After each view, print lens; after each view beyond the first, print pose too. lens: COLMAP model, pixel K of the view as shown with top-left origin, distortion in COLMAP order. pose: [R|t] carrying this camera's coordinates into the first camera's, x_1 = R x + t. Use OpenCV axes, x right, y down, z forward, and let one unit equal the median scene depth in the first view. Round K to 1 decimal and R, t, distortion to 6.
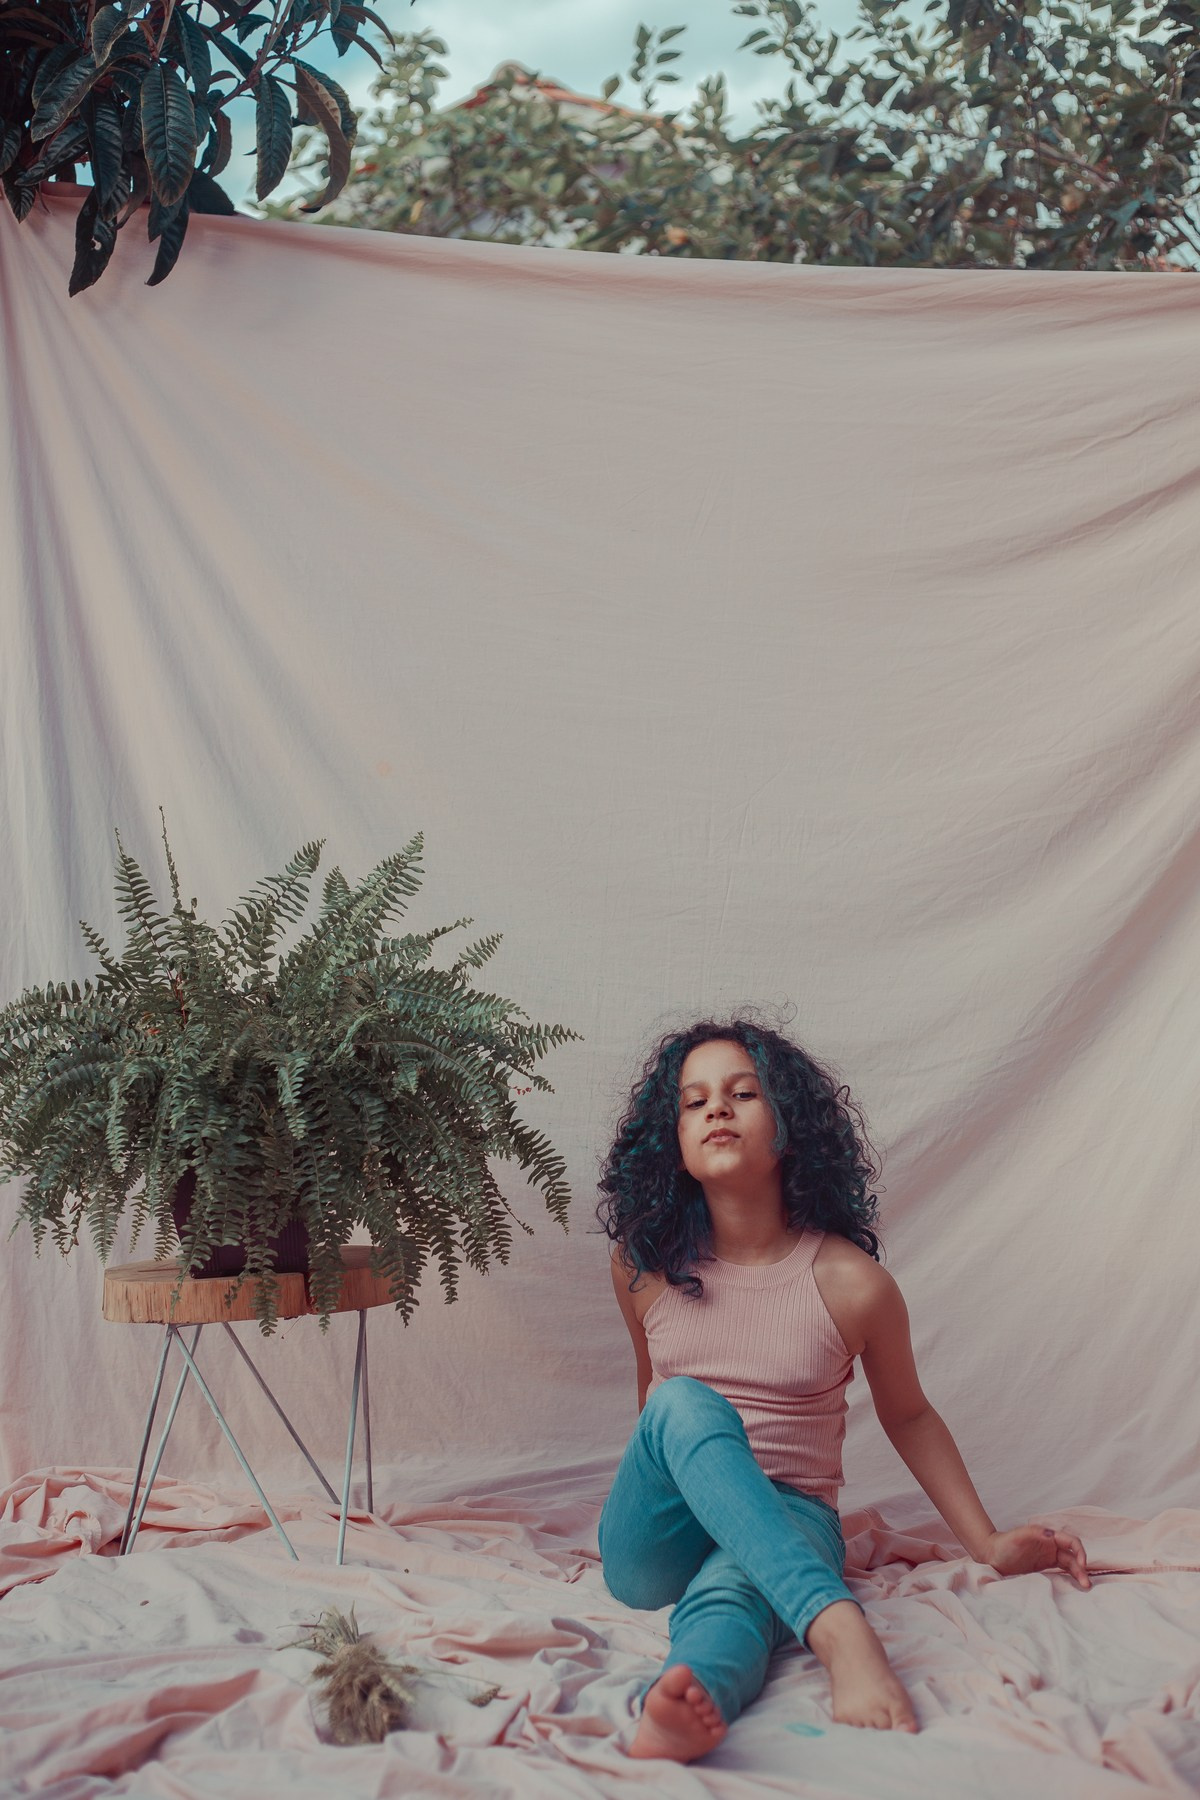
lens RADIAL K [[2698.1, 0, 600.9], [0, 2698.1, 939.4], [0, 0, 1]] dist [-0.066460, -0.103935]
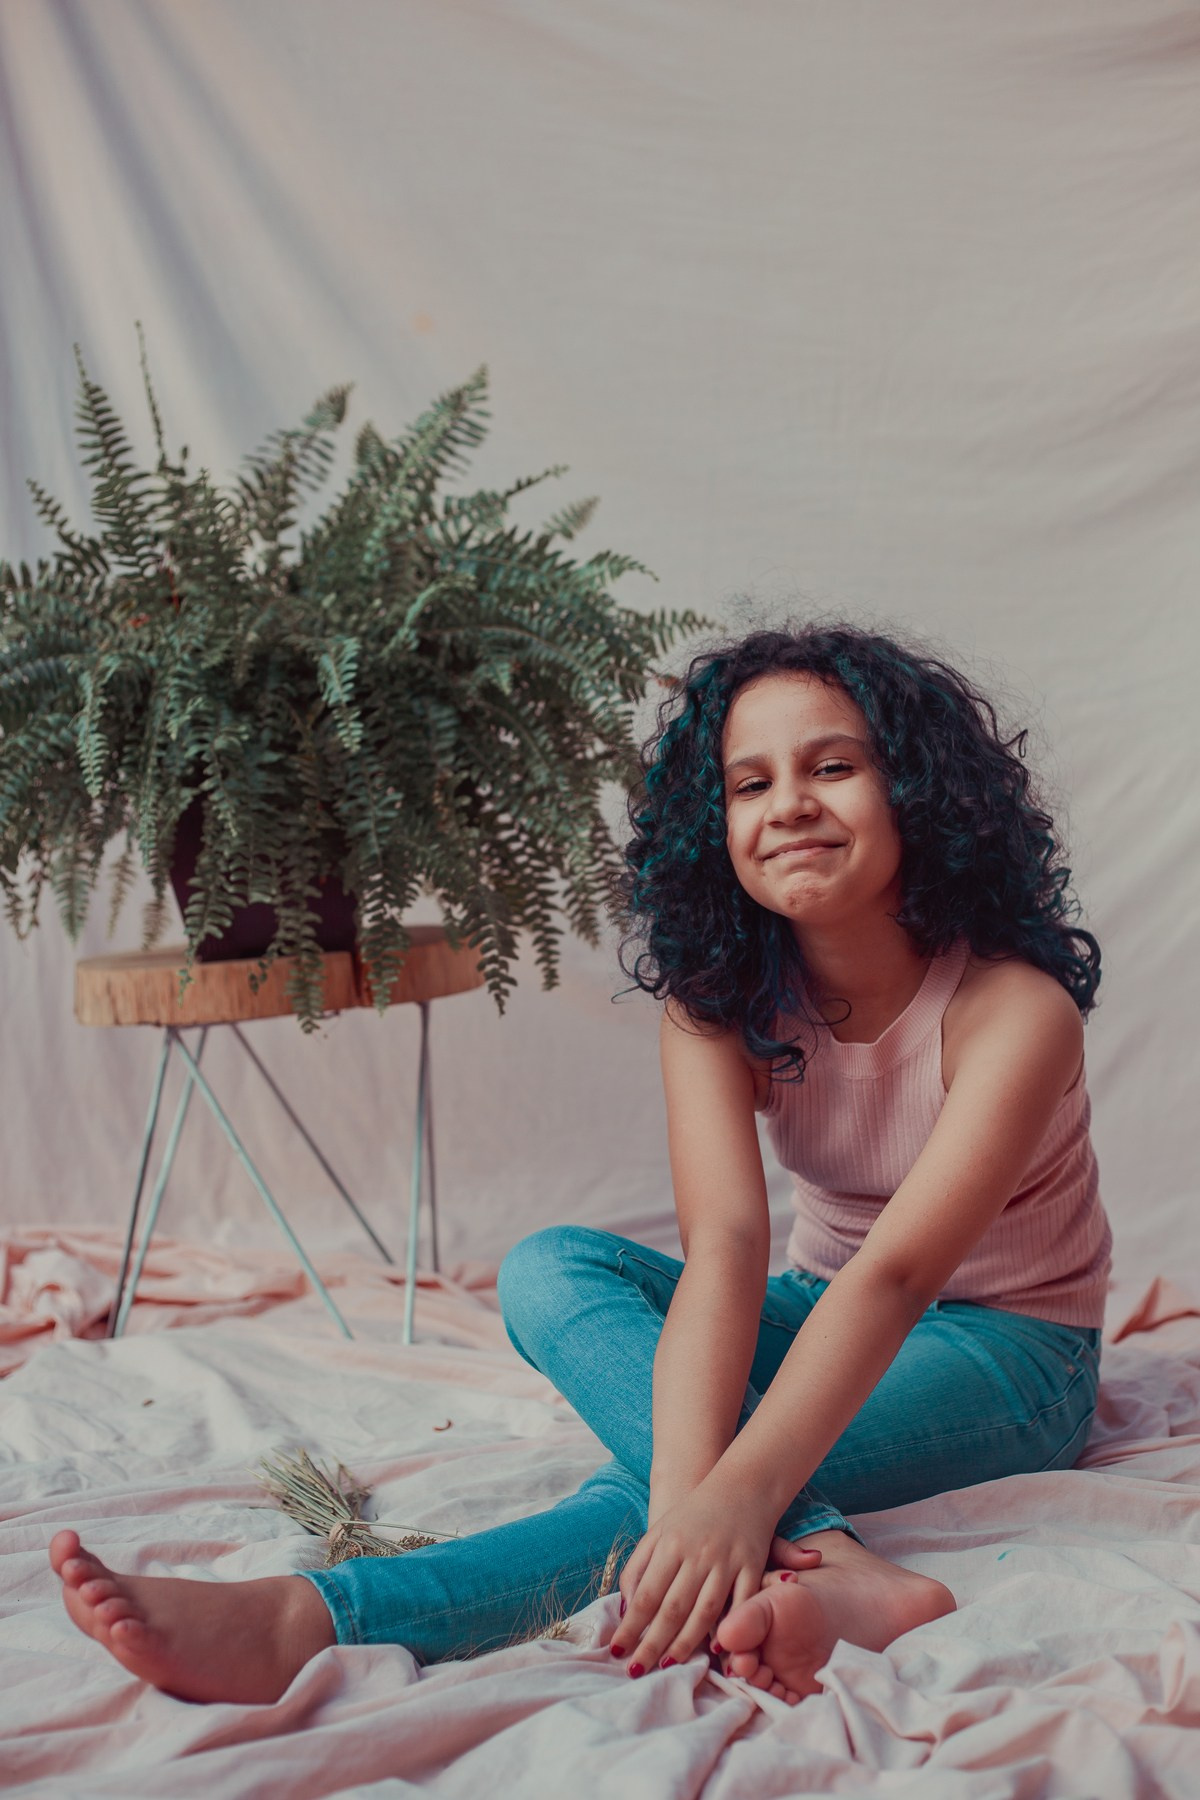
lens RADIAL K [[2744.5, 0, 633.4], [0, 2744.5, 898.7], [0, 0, 1]] dist [0.005715, -0.846276]
pose [[0.999327, -0.021065, 0.030026, -0.055699], [0.018842, 0.997191, 0.072489, 0.056886], [-0.031468, -0.071875, 0.996917, 0.253651]]
